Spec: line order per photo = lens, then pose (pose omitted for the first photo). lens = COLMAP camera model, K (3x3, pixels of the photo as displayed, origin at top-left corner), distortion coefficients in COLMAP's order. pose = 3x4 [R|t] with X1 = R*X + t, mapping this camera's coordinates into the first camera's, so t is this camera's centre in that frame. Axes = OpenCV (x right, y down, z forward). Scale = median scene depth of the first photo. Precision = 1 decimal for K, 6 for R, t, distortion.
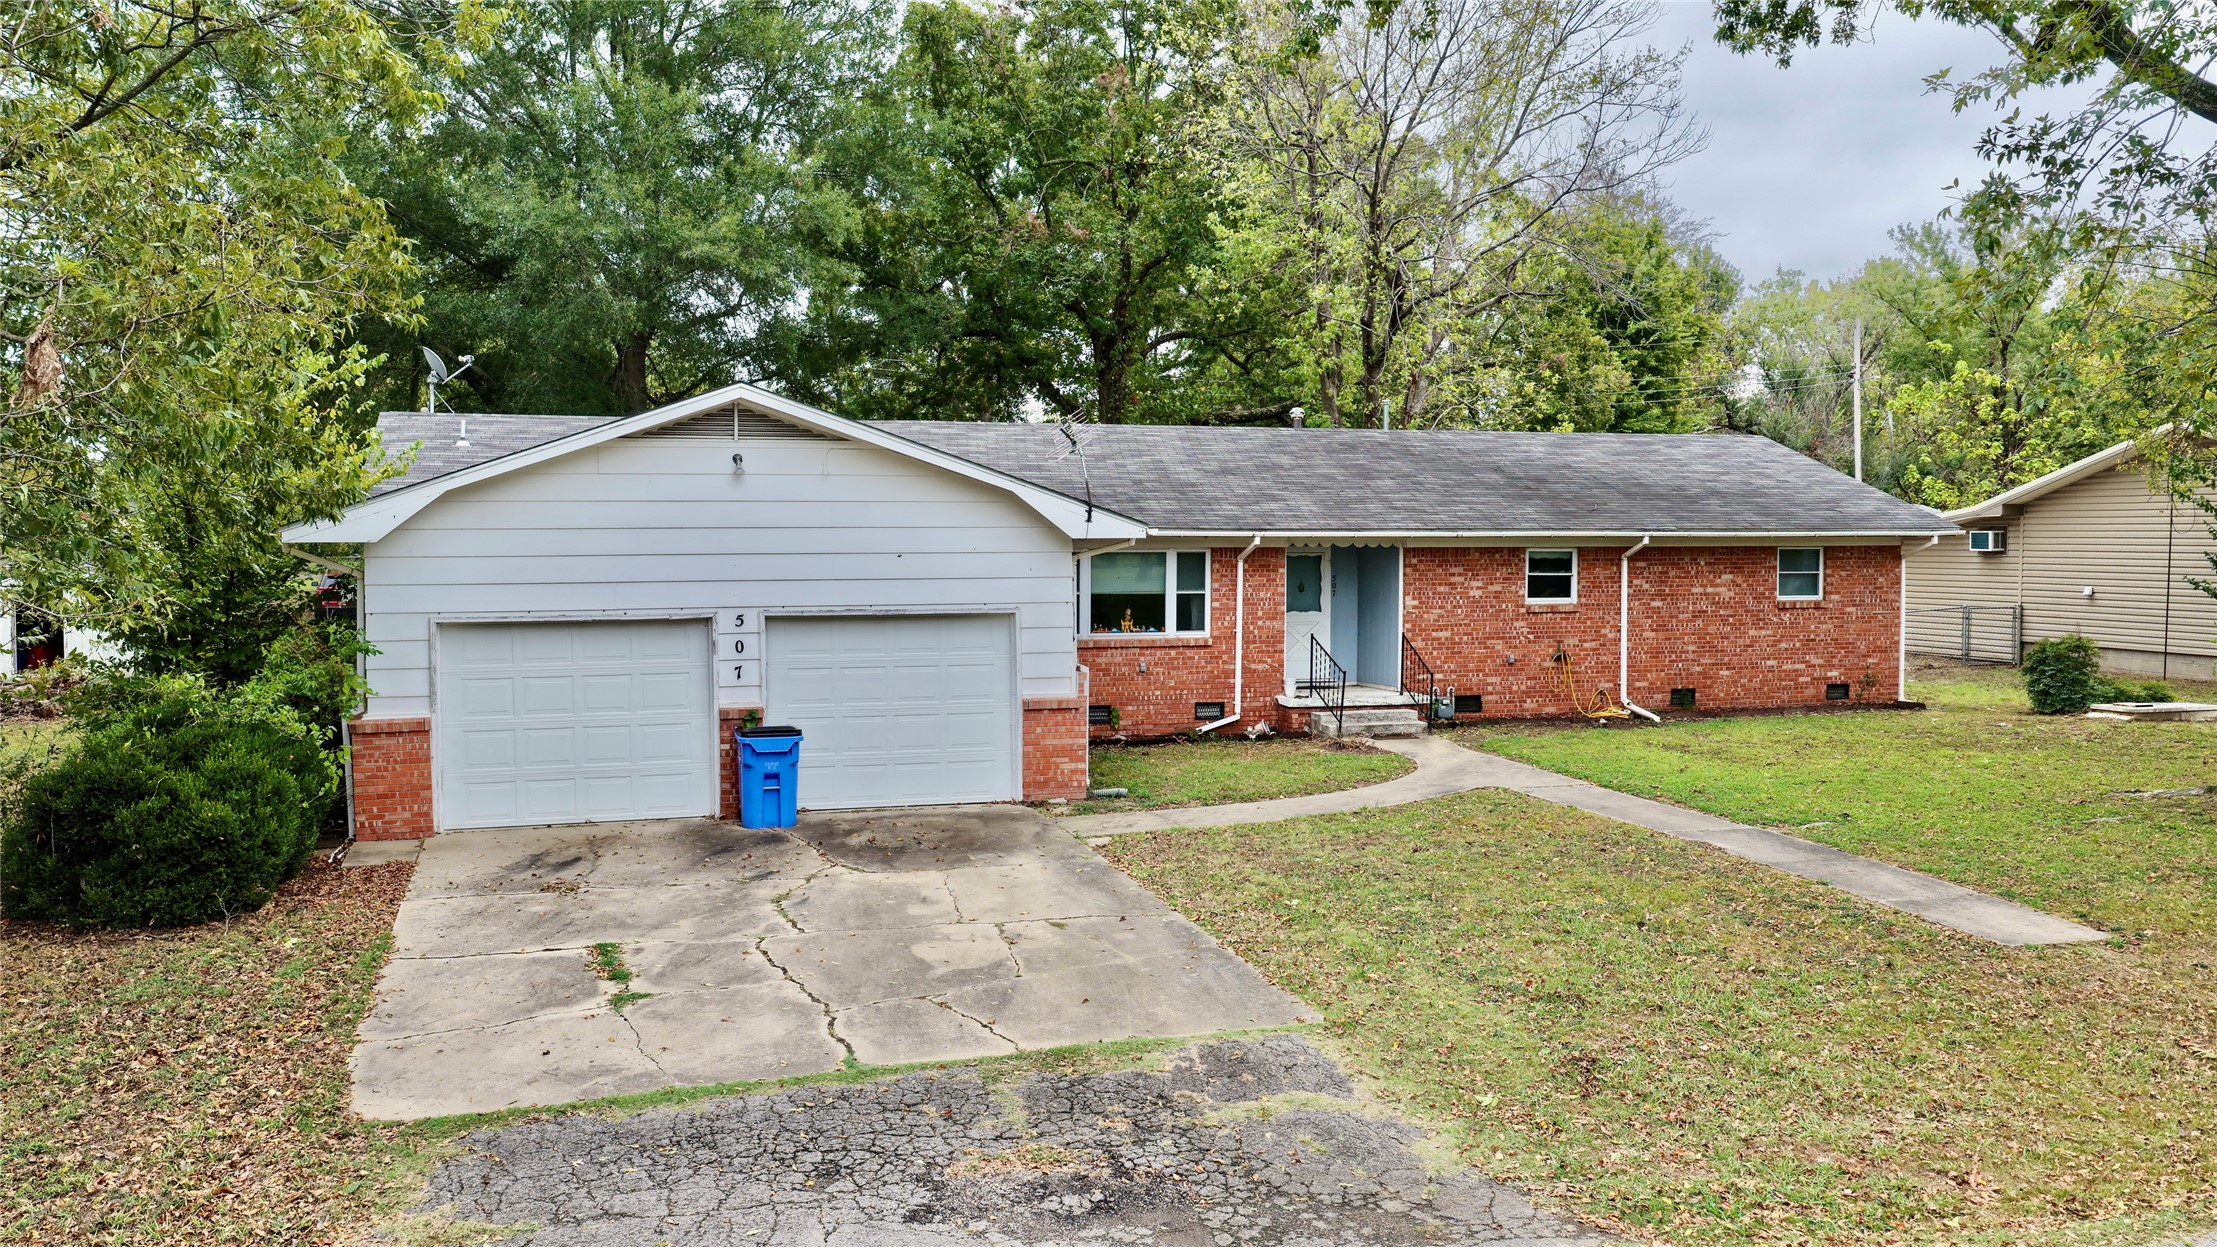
lens RADIAL K [[1815.2, 0, 1109.2], [0, 1815.2, 621.6], [0, 0, 1]] dist [-0.012082, 0.029822]
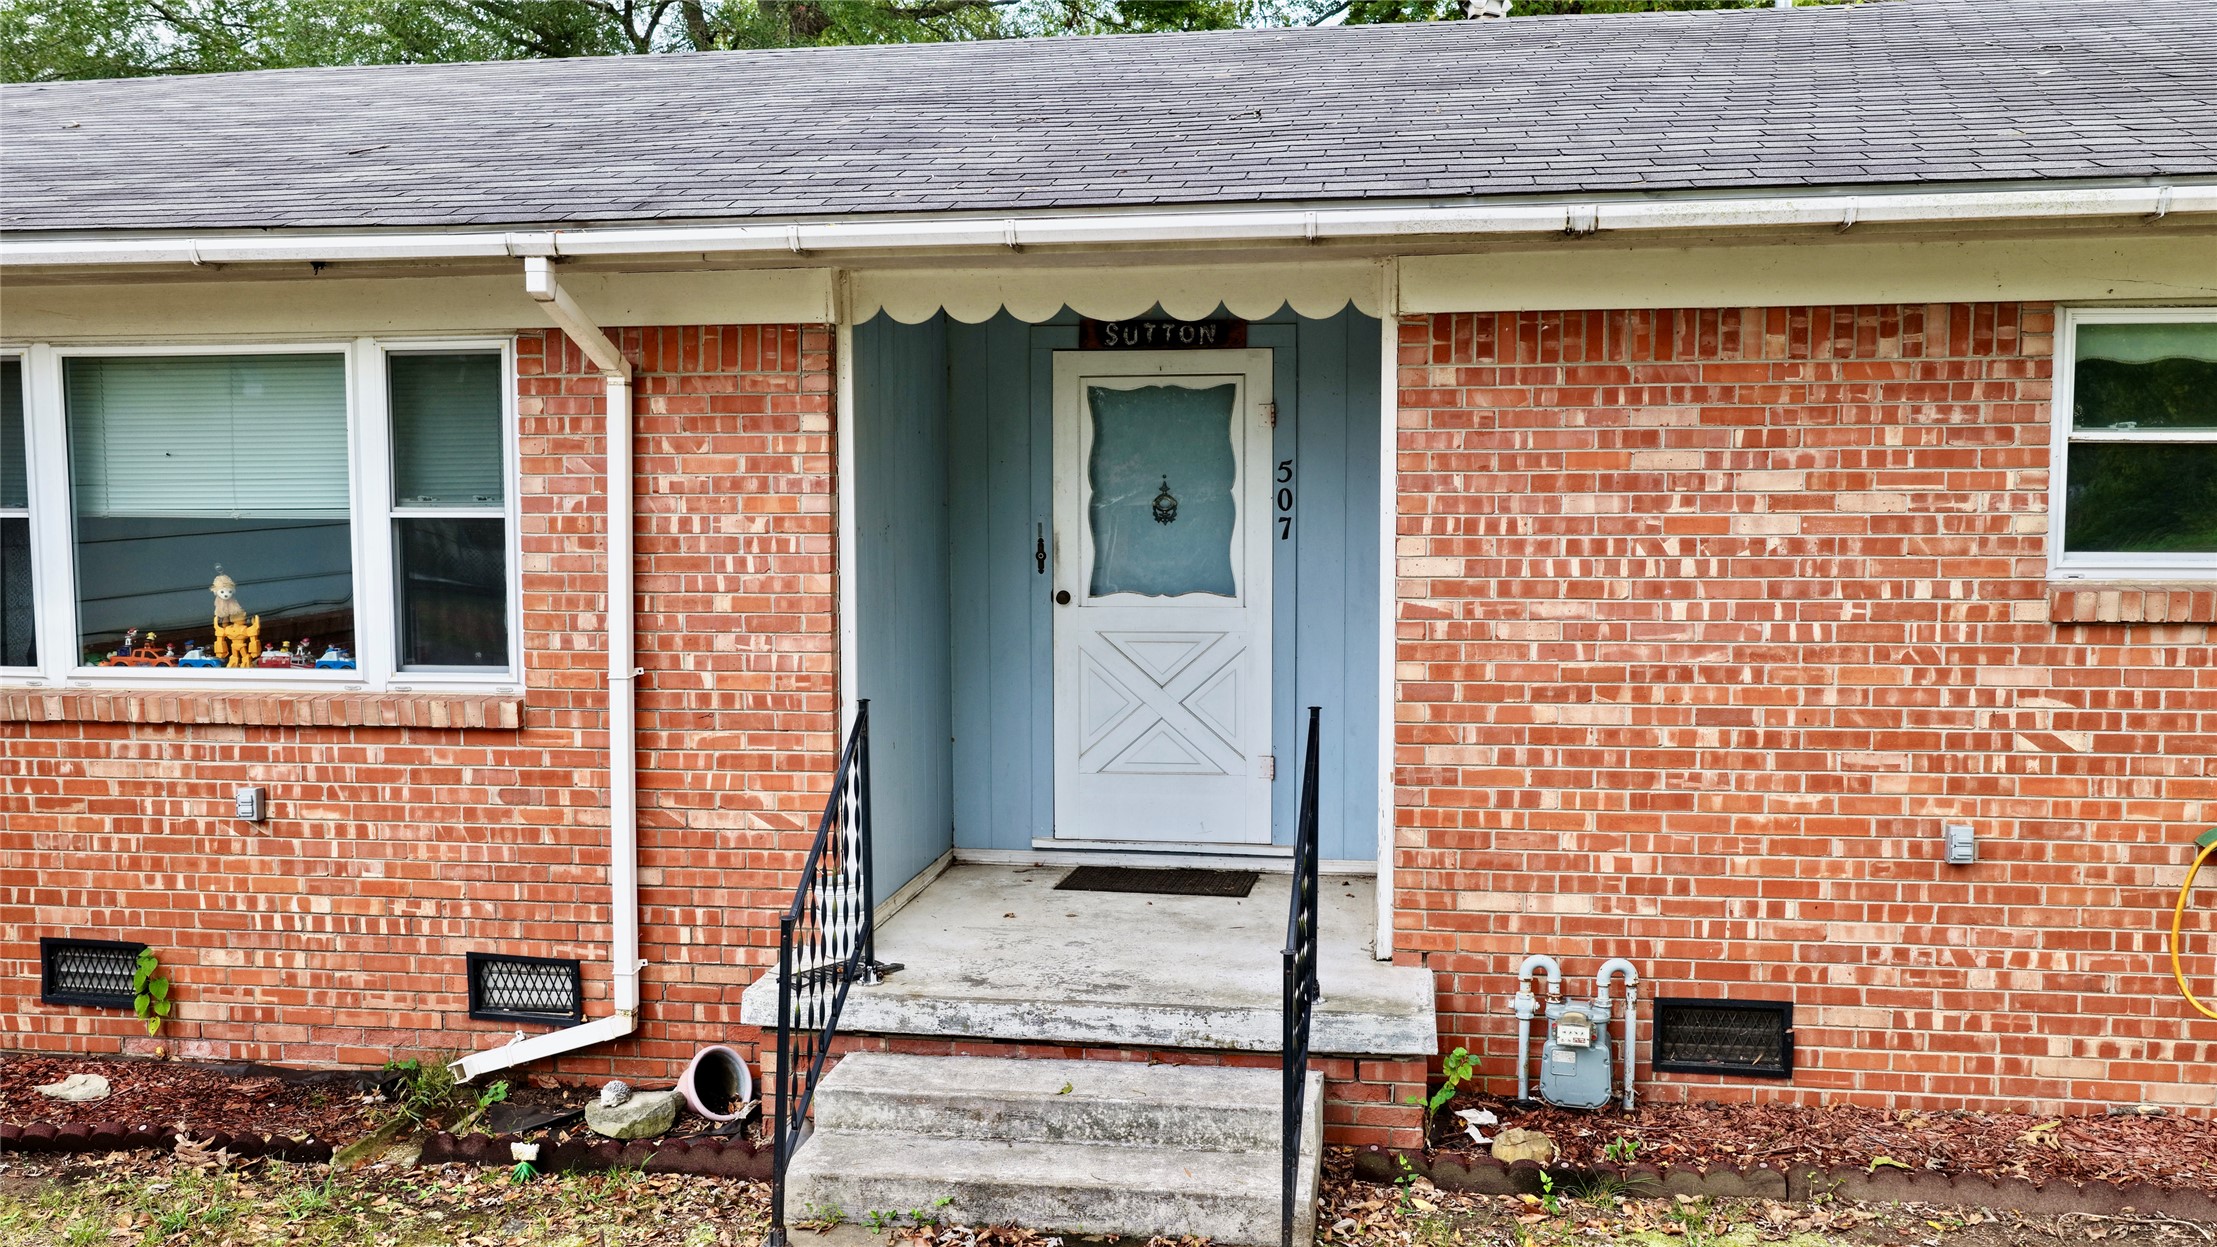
lens RADIAL K [[1815.2, 0, 1107.8], [0, 1815.2, 630.4], [0, 0, 1]] dist [-0.012082, 0.029822]
pose [[0.905479, 0.028092, -0.423461, 0.230323], [-0.017407, 0.999425, 0.029081, -0.008686], [0.424034, -0.018961, 0.905448, 0.803767]]
